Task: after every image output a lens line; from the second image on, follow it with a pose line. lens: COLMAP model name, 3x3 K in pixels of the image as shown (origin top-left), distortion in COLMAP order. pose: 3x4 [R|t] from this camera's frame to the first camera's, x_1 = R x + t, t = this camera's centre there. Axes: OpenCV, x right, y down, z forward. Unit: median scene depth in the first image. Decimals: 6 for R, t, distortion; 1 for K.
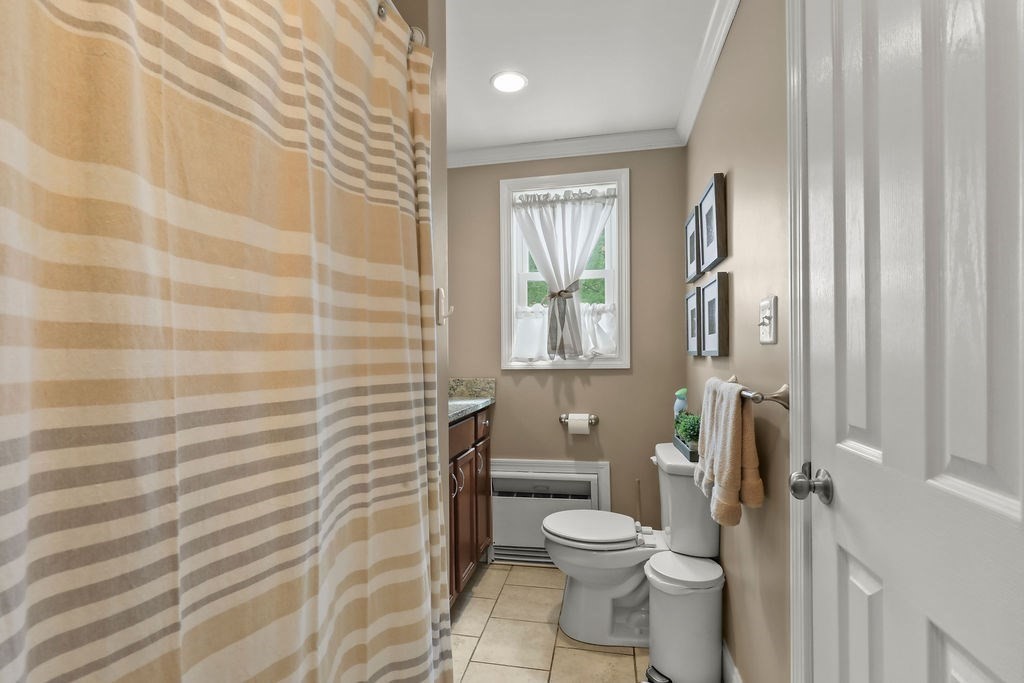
lens RADIAL K [[474.8, 0, 515.4], [0, 474.8, 356.8], [0, 0, 1]] dist [0.003163, 0.000455]
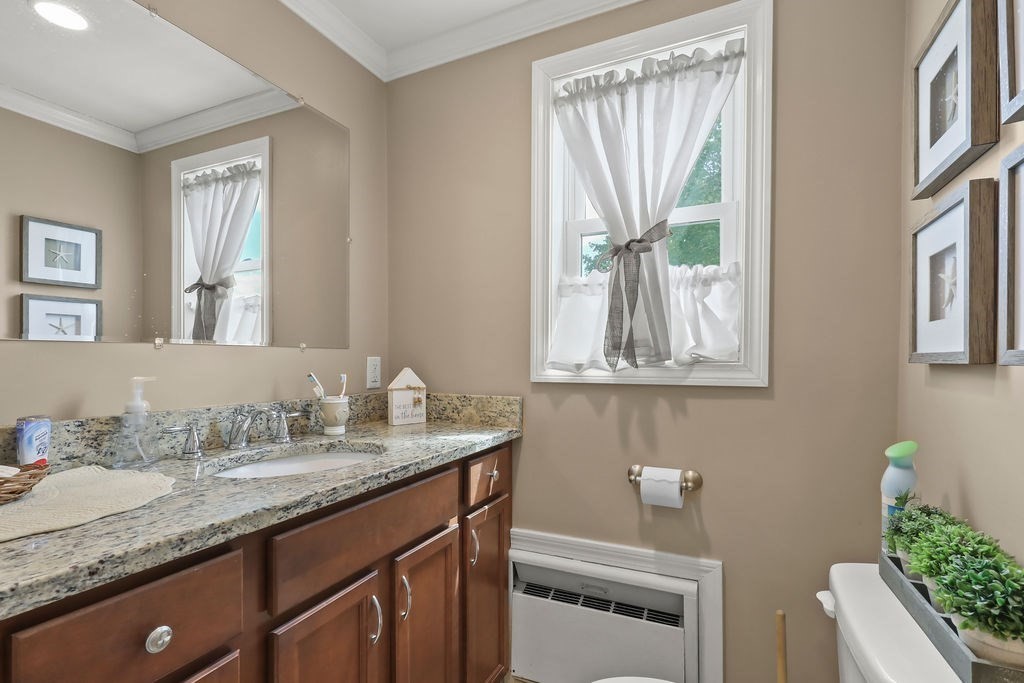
lens RADIAL K [[483.2, 0, 513.4], [0, 483.2, 364.1], [0, 0, 1]] dist [0.000035, -0.000112]
pose [[0.970239, 0.014886, -0.241691, 0.098393], [-0.013365, 0.999879, 0.007931, -0.000608], [0.241780, -0.004465, 0.970321, 0.419030]]
